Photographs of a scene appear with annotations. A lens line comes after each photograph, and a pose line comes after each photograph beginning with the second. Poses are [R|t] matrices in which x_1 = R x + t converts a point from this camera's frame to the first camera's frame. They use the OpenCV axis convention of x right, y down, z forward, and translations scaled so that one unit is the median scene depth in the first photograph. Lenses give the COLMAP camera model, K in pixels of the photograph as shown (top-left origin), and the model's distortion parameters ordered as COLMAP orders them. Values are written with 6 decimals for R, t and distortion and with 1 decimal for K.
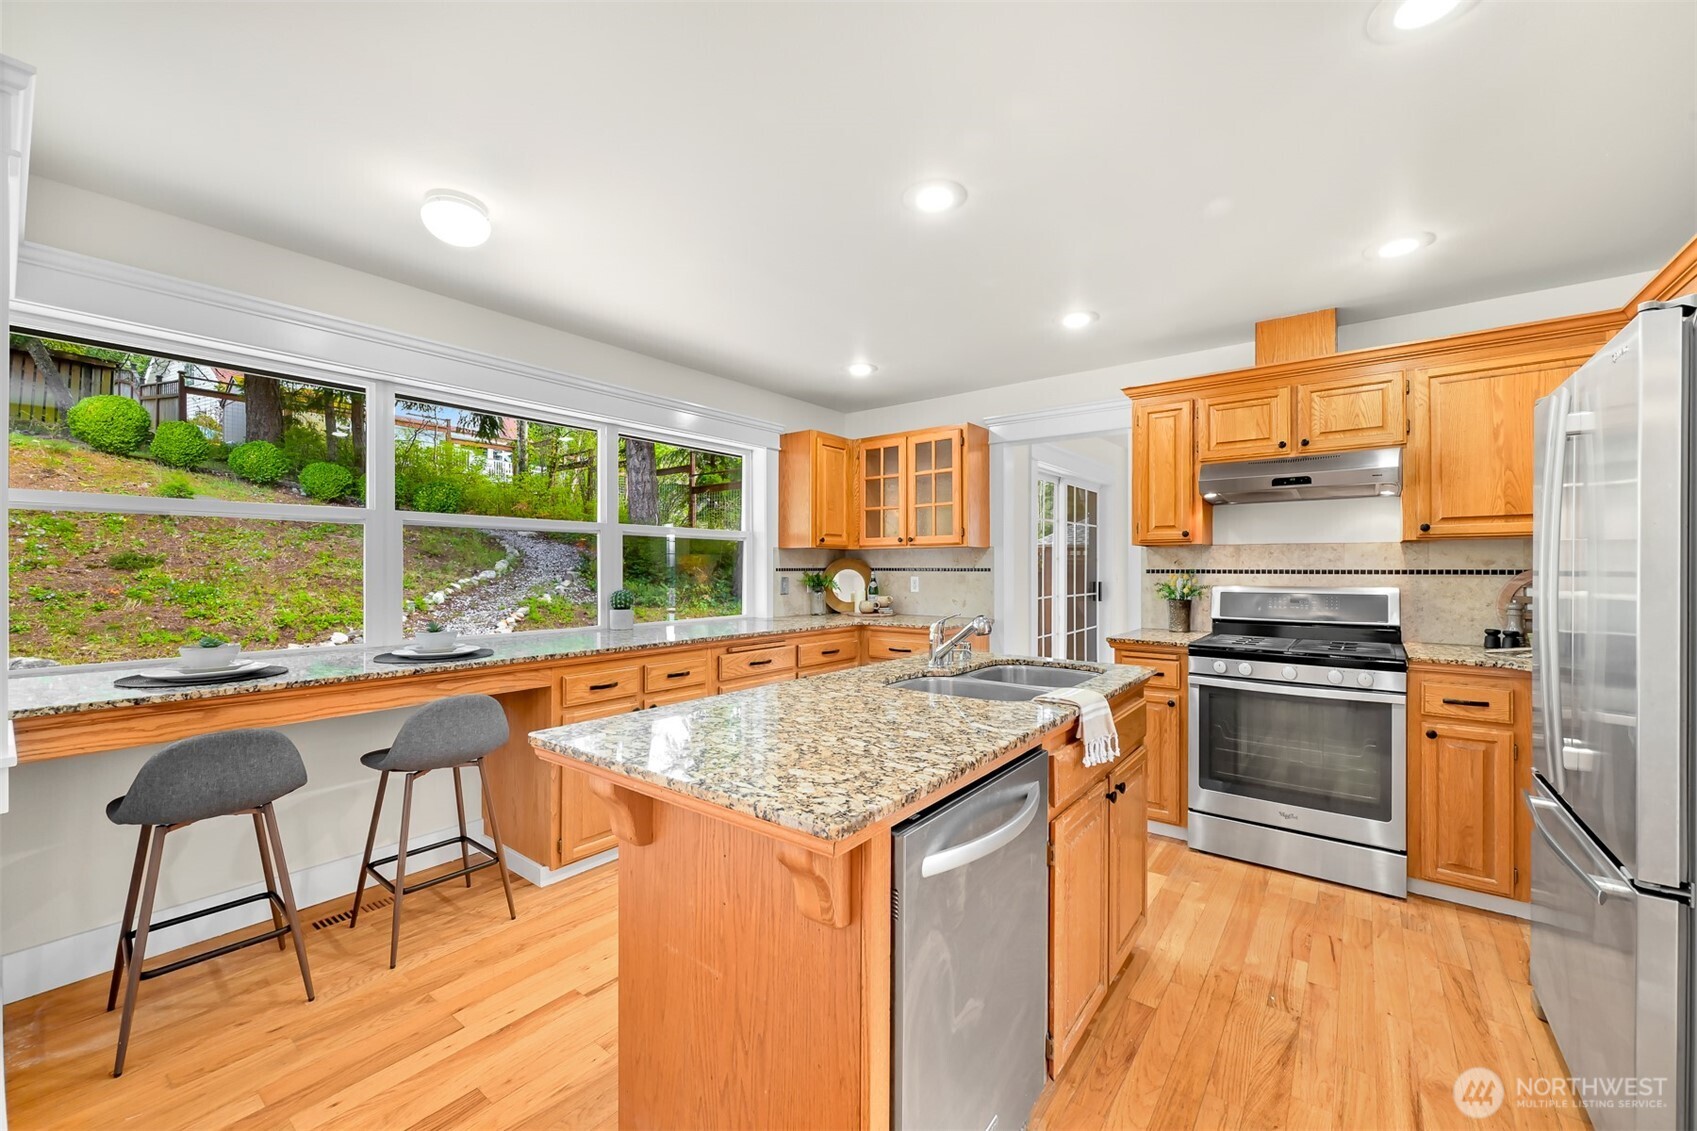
lens RADIAL K [[662.9, 0, 857.3], [0, 662.9, 571.5], [0, 0, 1]] dist [-0.000807, 0.000747]
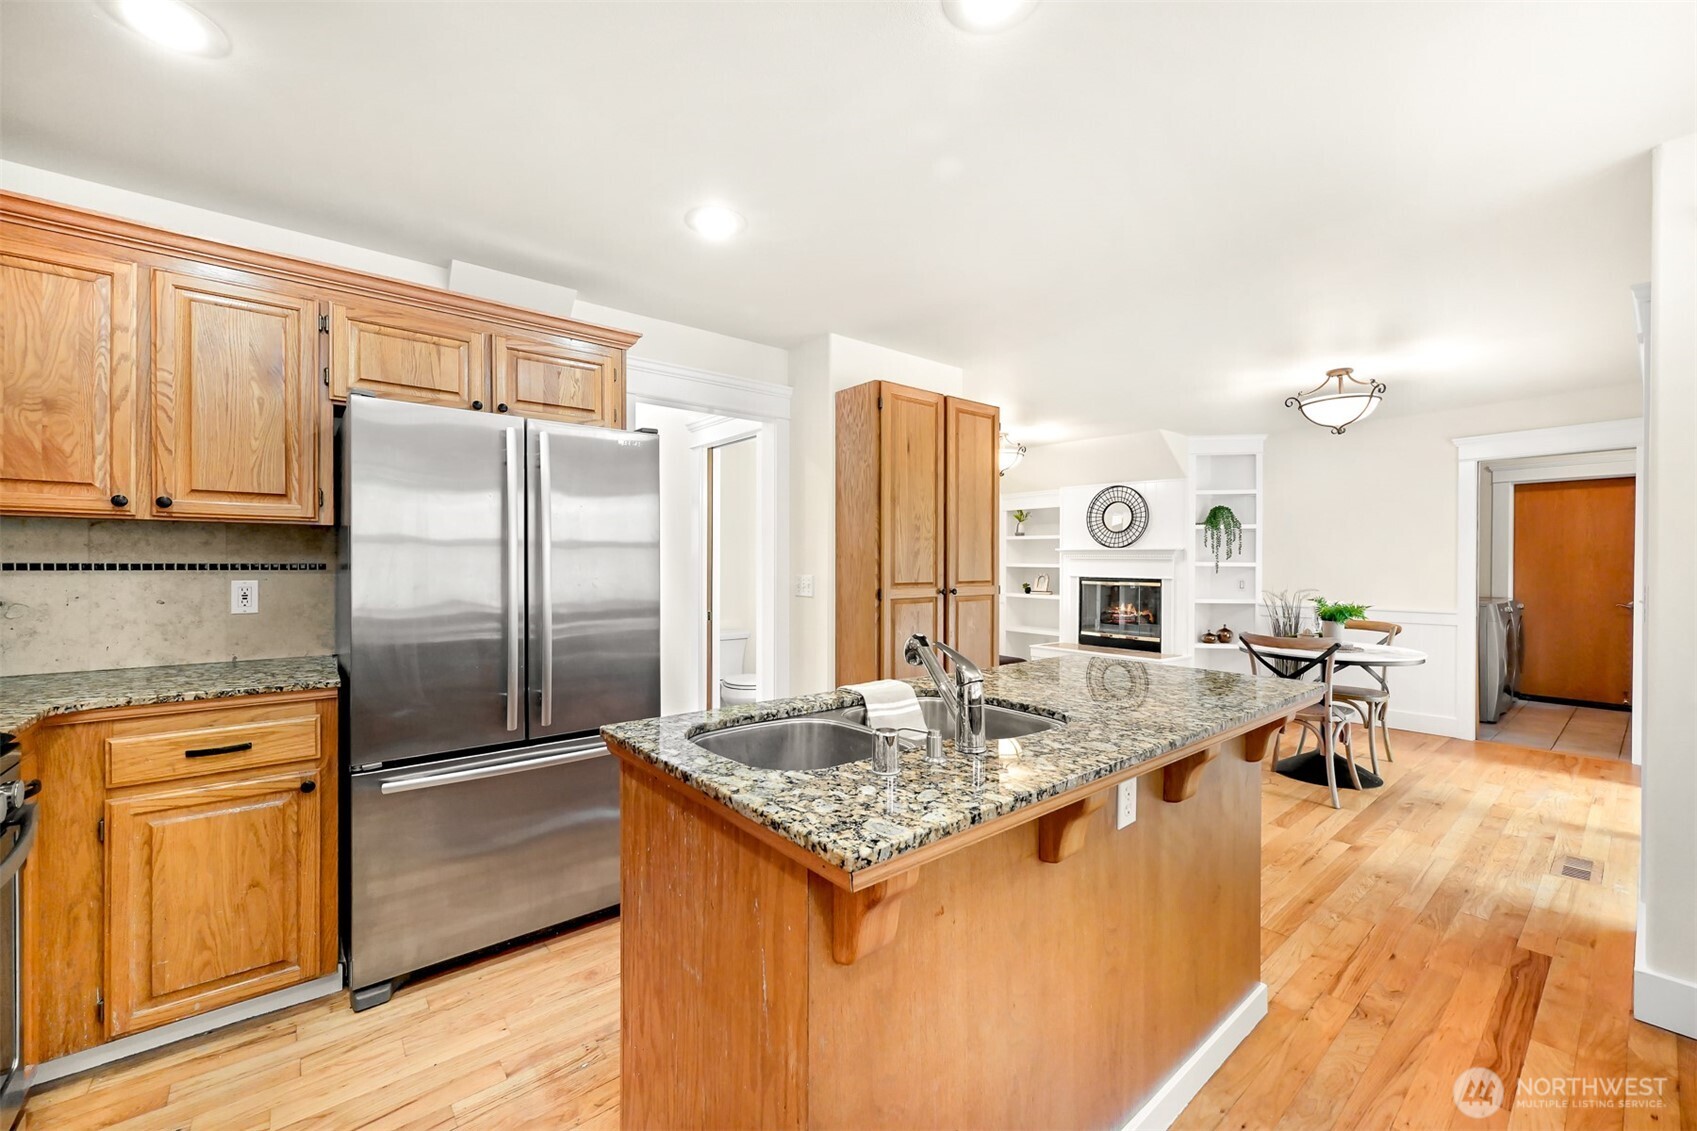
lens RADIAL K [[662.9, 0, 854.9], [0, 662.9, 565.8], [0, 0, 1]] dist [-0.000807, 0.000747]
pose [[-0.972889, -0.005458, 0.231209, 0.049901], [-0.003217, 0.999944, 0.010067, -0.006575], [-0.231251, 0.009051, -0.972852, 1.037897]]
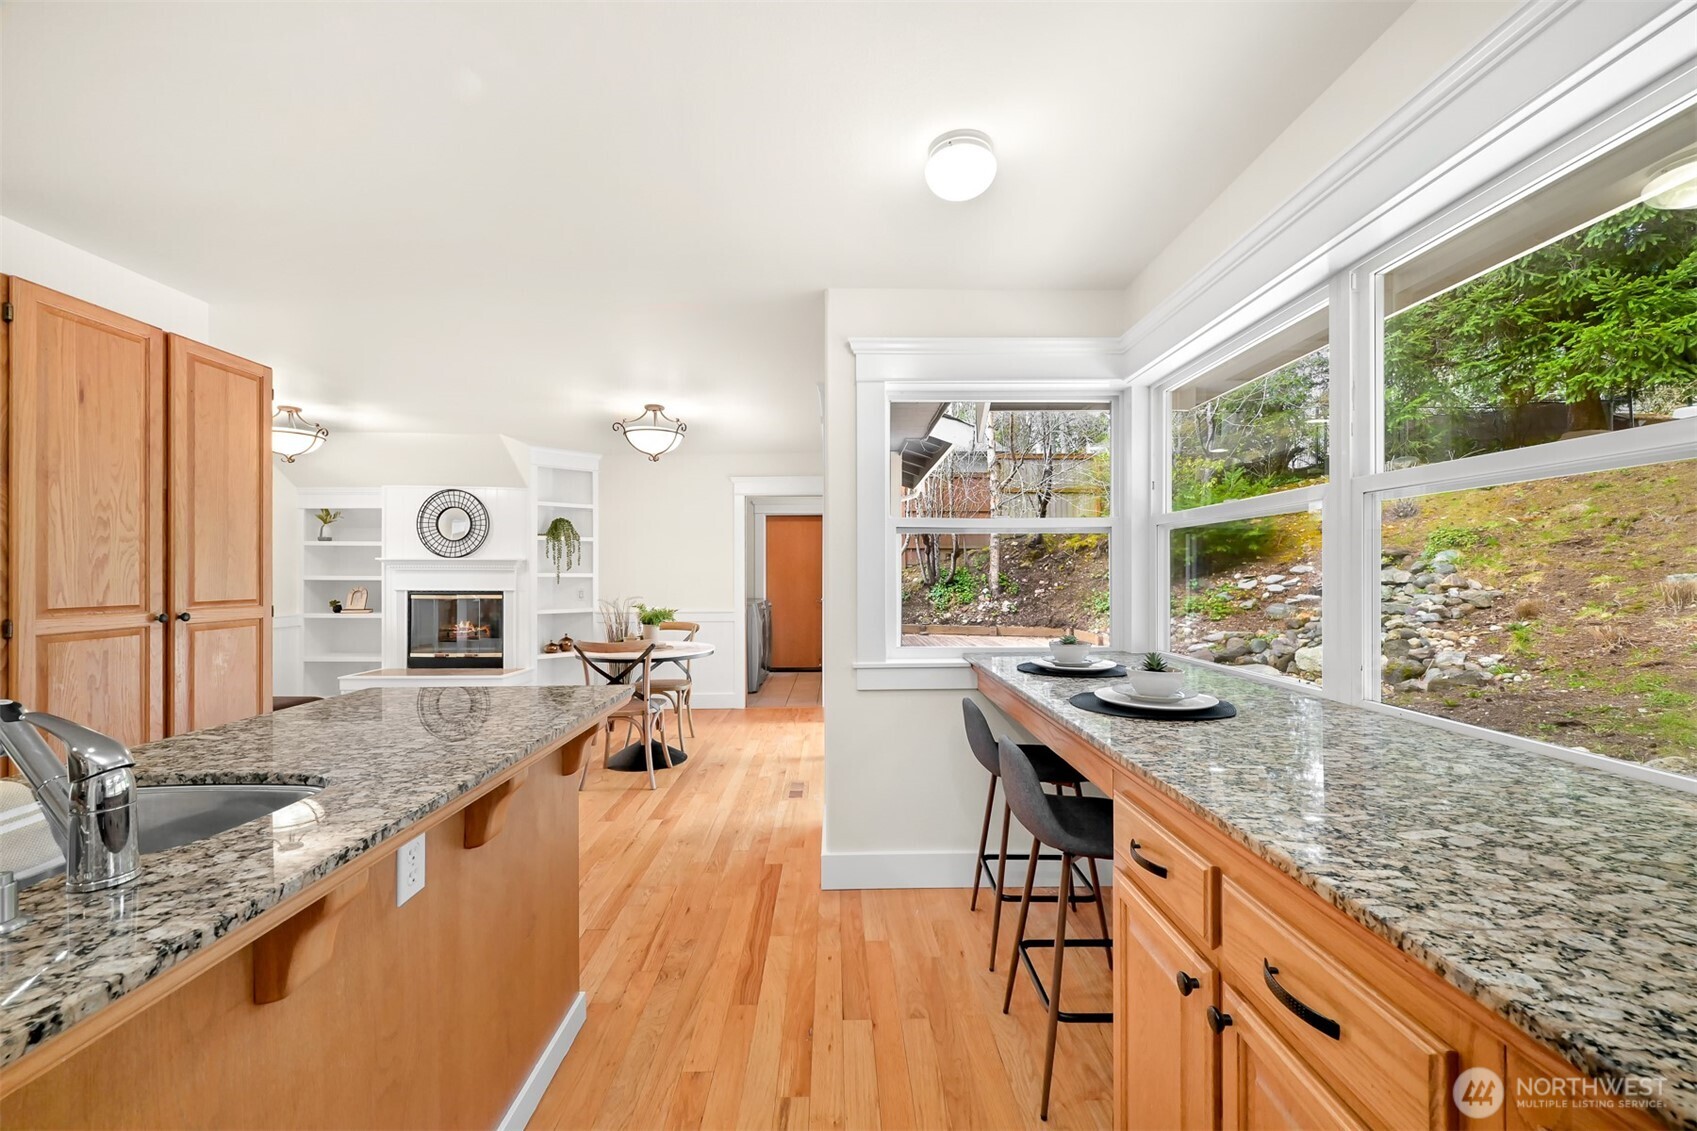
lens RADIAL K [[662.9, 0, 840.1], [0, 662.9, 565.4], [0, 0, 1]] dist [-0.000807, 0.000747]
pose [[-0.793094, -0.006850, -0.609060, 0.012786], [-0.001445, 0.999955, -0.009364, -0.006828], [0.609097, -0.006546, -0.793069, 0.999028]]
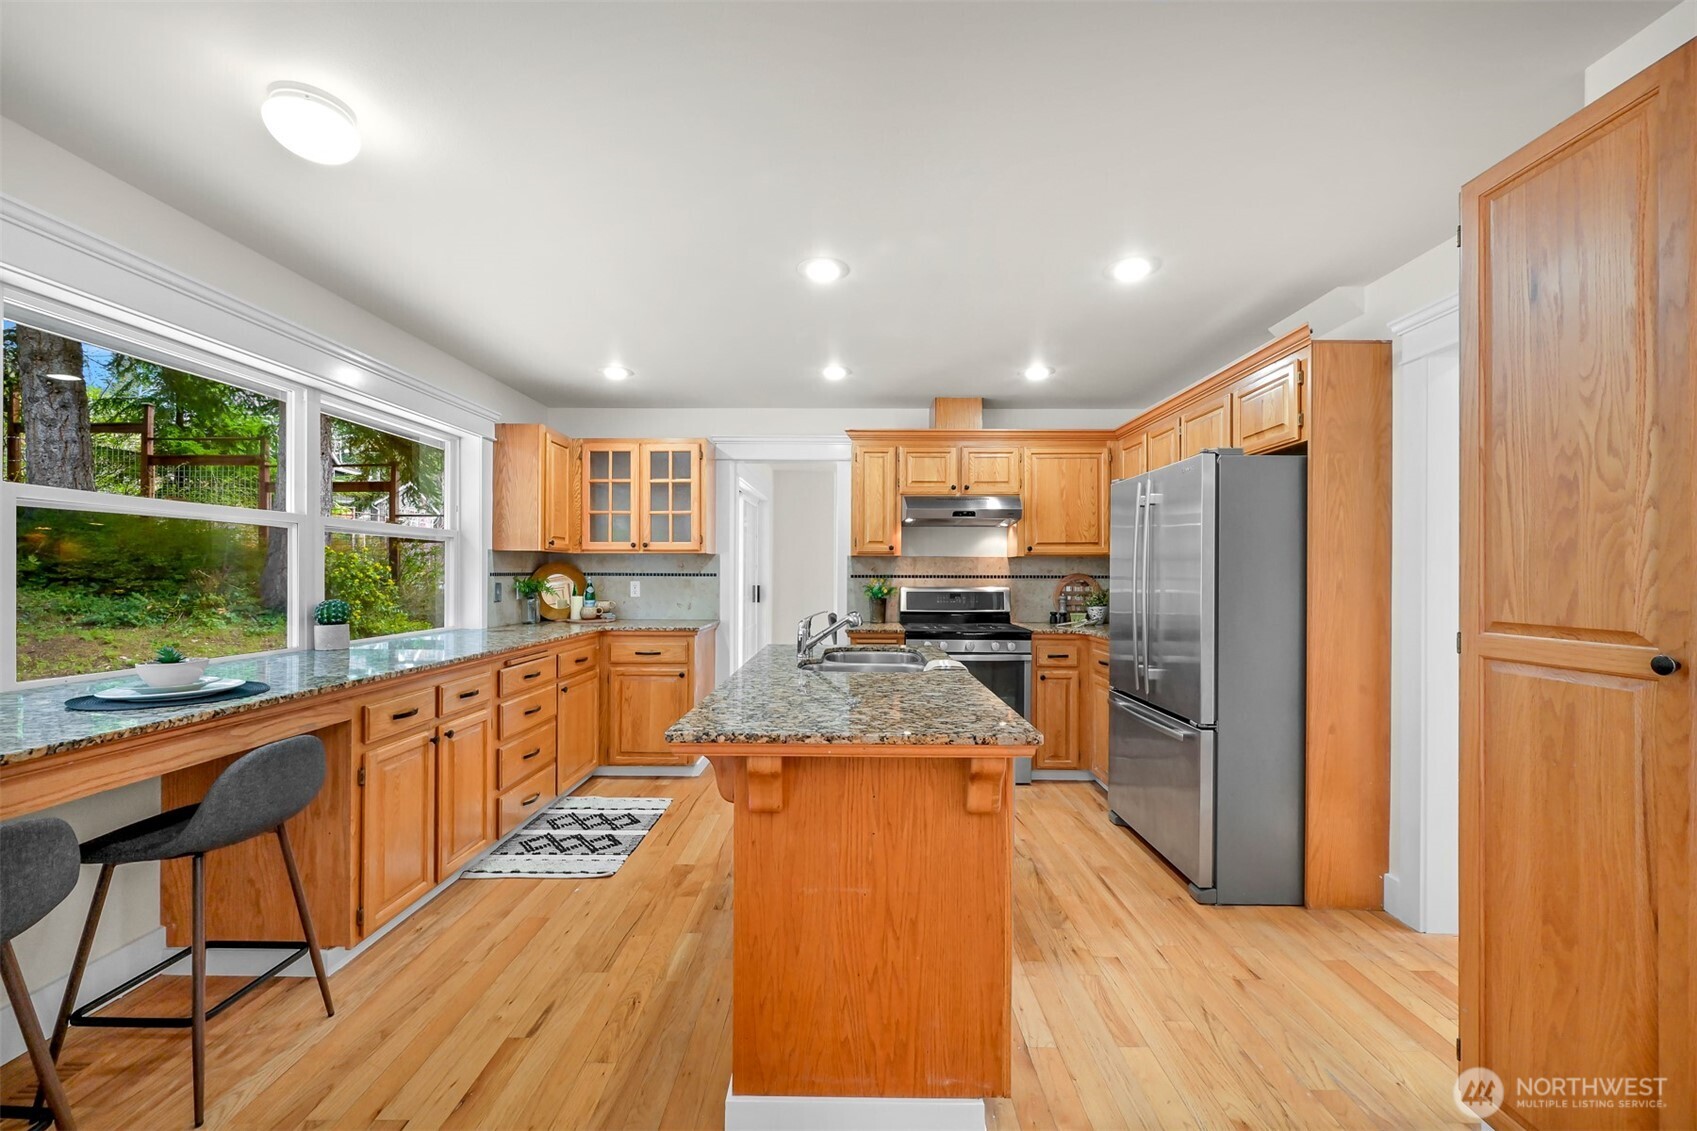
lens RADIAL K [[662.9, 0, 844.2], [0, 662.9, 578.0], [0, 0, 1]] dist [-0.000807, 0.000747]
pose [[0.801619, -0.001731, 0.597833, -0.367394], [-0.000150, 0.999995, 0.003096, -0.000912], [-0.597835, -0.002572, 0.801615, -0.000856]]
